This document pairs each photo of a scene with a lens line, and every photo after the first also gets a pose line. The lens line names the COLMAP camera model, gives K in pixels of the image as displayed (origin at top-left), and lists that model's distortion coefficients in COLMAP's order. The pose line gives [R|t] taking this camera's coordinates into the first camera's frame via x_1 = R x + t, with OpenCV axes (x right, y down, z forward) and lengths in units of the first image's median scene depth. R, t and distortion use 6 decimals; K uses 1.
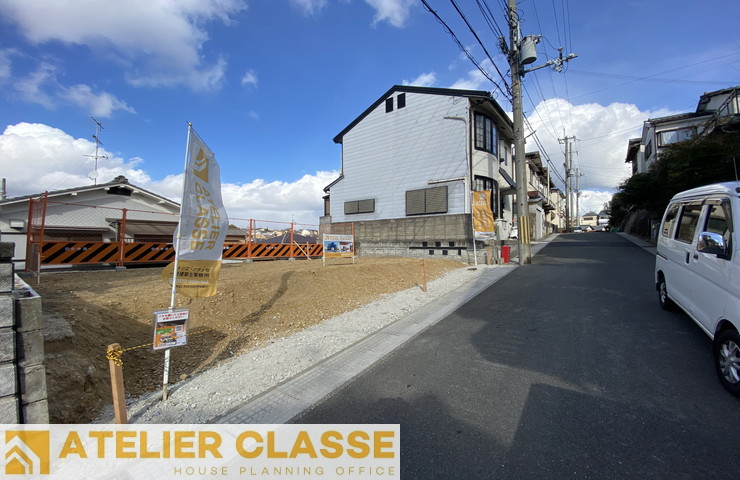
lens RADIAL K [[298.2, 0, 366.9], [0, 298.2, 242.7], [0, 0, 1]] dist [0.011232, -0.014896]
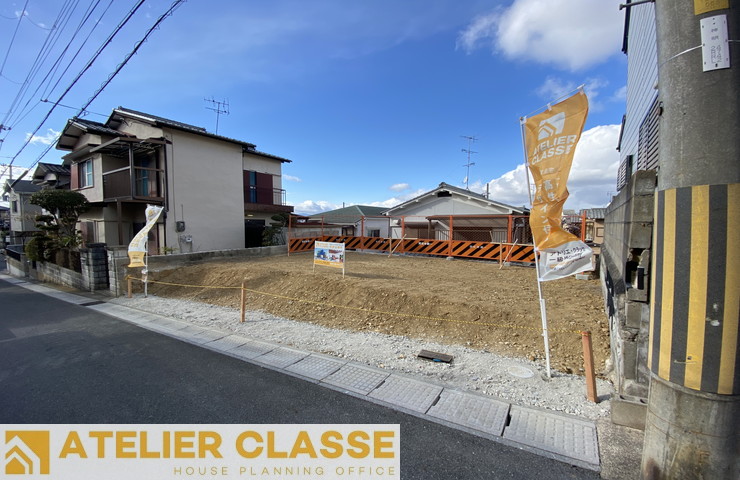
lens RADIAL K [[298.2, 0, 366.7], [0, 298.2, 237.3], [0, 0, 1]] dist [0.011232, -0.014896]
pose [[0.043028, 0.052032, -0.997718, 0.548543], [-0.000462, 0.998644, 0.052061, -0.058482], [0.999074, -0.001779, 0.042993, 0.702516]]
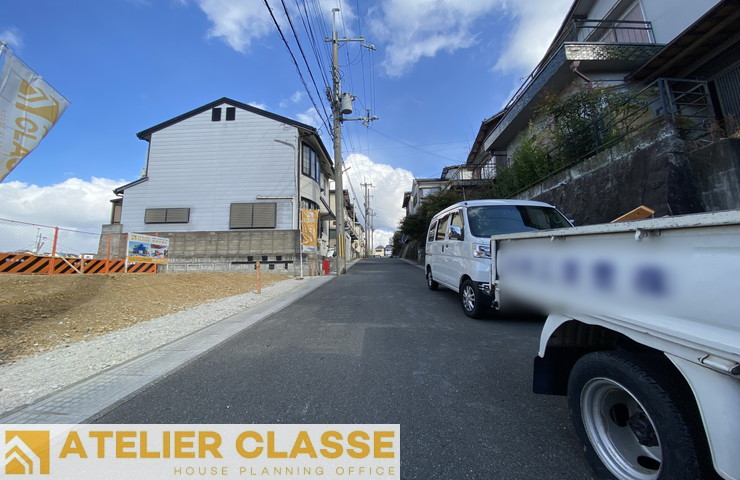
lens RADIAL K [[298.2, 0, 375.6], [0, 298.2, 229.0], [0, 0, 1]] dist [0.011232, -0.014896]
pose [[0.810829, 0.075092, 0.580446, -0.045962], [0.009268, 0.989964, -0.141017, 0.051007], [-0.585210, 0.119720, 0.801995, -0.028319]]
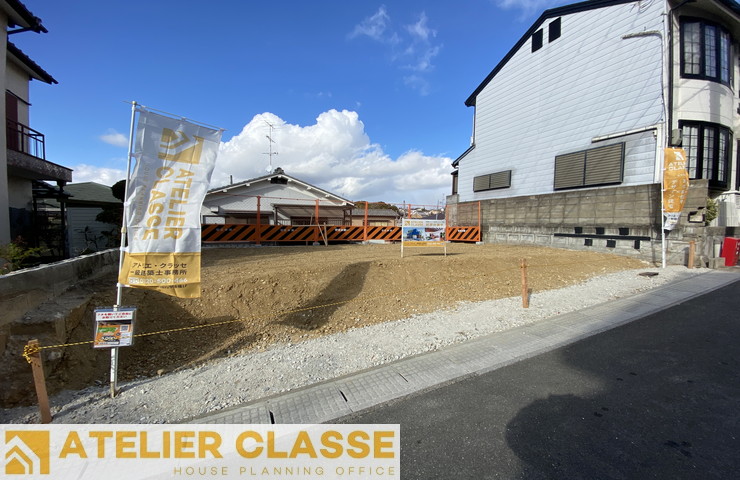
lens RADIAL K [[298.2, 0, 368.0], [0, 298.2, 244.3], [0, 0, 1]] dist [0.011232, -0.014896]
pose [[0.866351, 0.044385, -0.497460, 0.117985], [-0.006845, 0.997005, 0.077035, -0.013174], [0.499389, -0.063334, 0.864060, 0.139527]]
